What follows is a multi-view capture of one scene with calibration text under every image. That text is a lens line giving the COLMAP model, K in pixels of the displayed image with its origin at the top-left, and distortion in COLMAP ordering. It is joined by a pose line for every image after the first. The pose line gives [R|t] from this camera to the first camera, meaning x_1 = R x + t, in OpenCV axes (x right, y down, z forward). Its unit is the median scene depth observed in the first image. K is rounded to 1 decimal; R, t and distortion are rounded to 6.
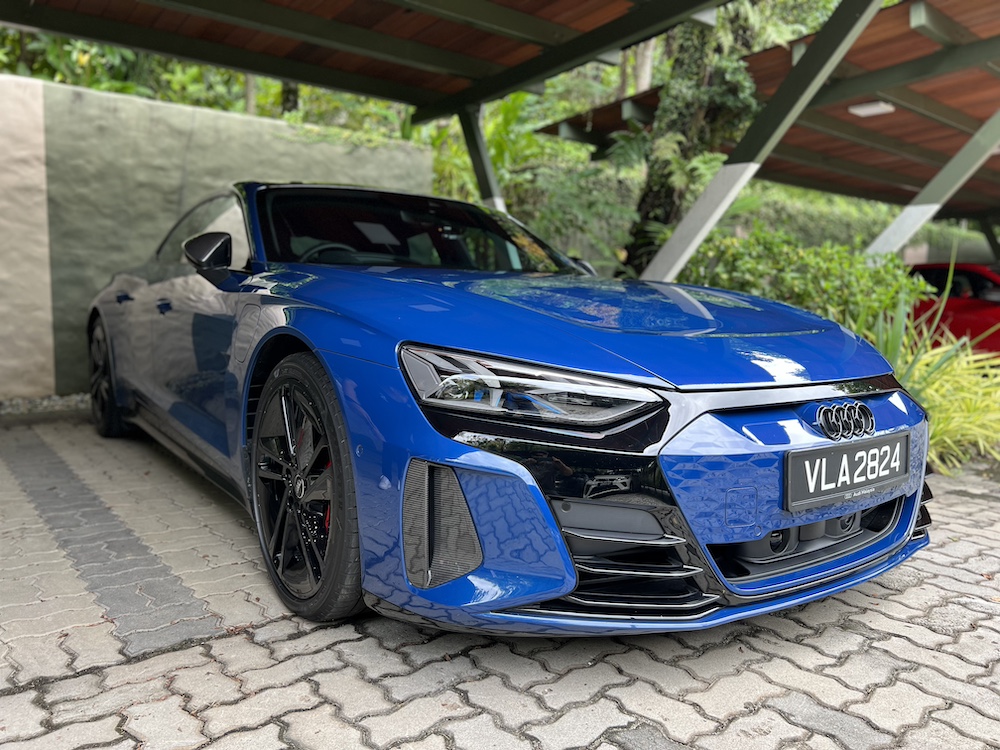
lens RADIAL K [[748.8, 0, 497.8], [0, 748.8, 381.2], [0, 0, 1]] dist [0.034907, -0.035403]
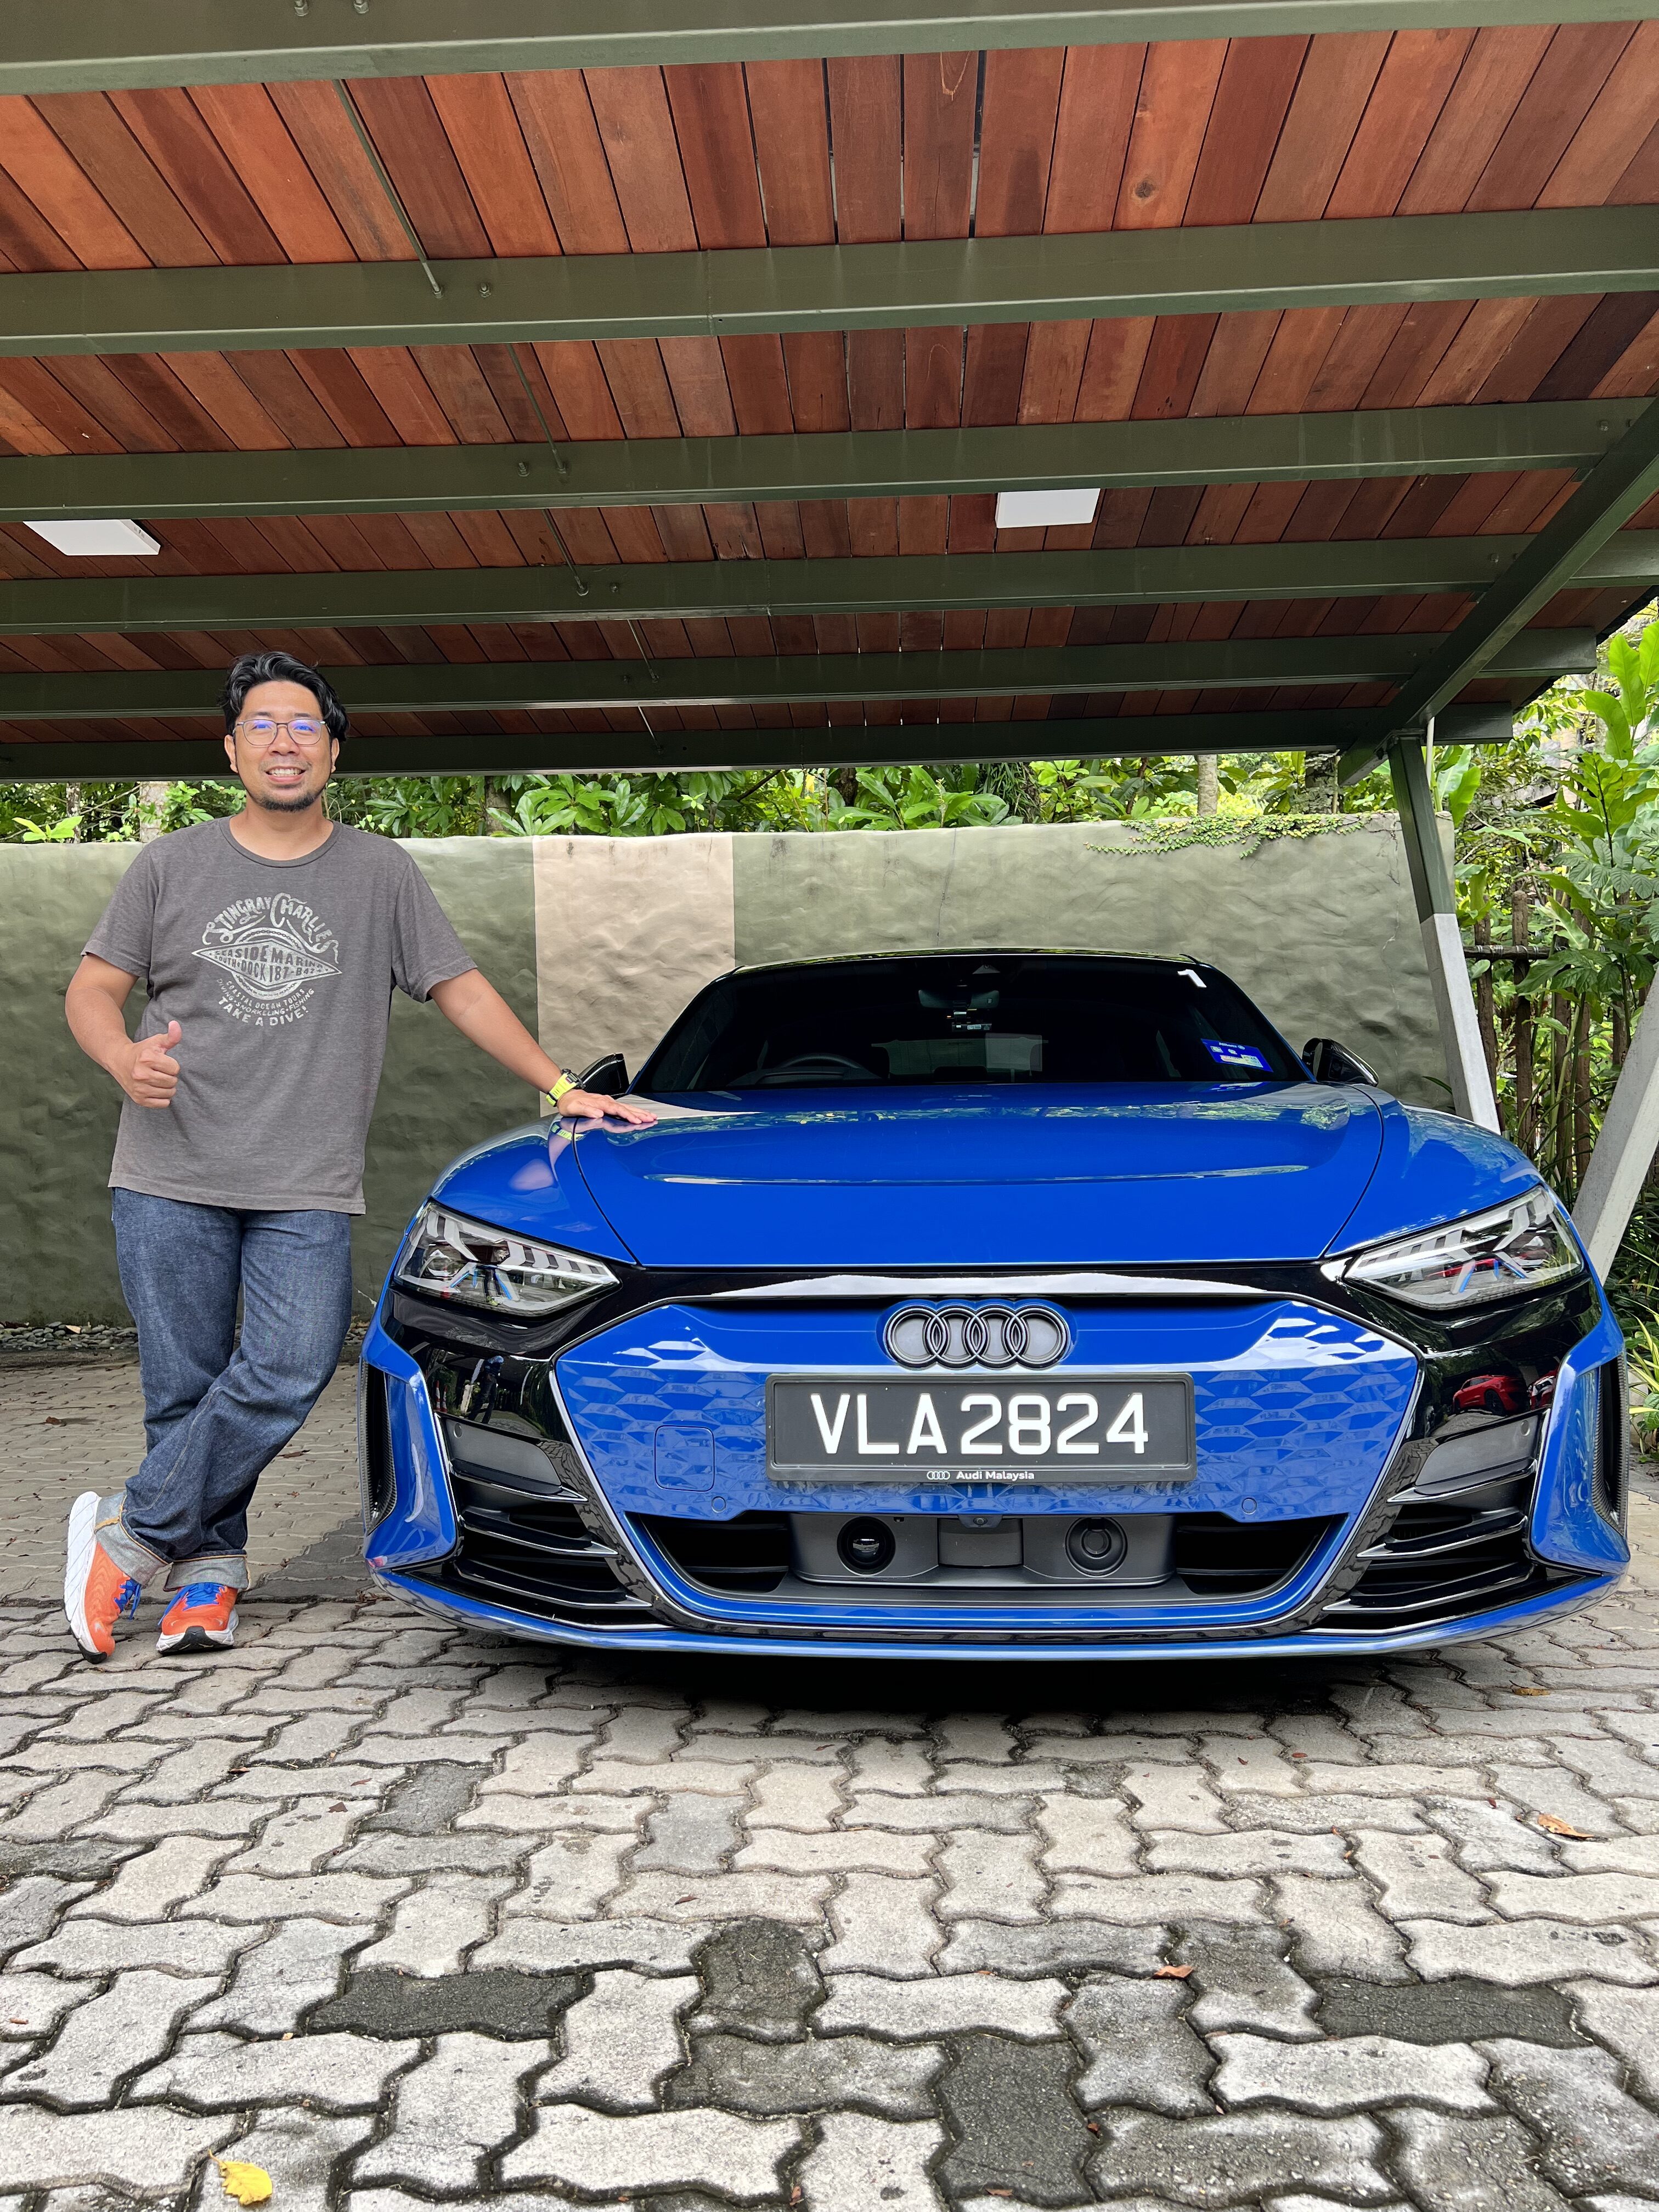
lens RADIAL K [[1656.4, 0, 832.6], [0, 1656.4, 1099.0], [0, 0, 1]] dist [0.034907, -0.035403]
pose [[0.751388, -0.054813, -0.657580, 1.166427], [-0.039806, 0.990964, -0.128088, 0.039839], [0.658659, 0.122419, 0.742416, 0.034558]]
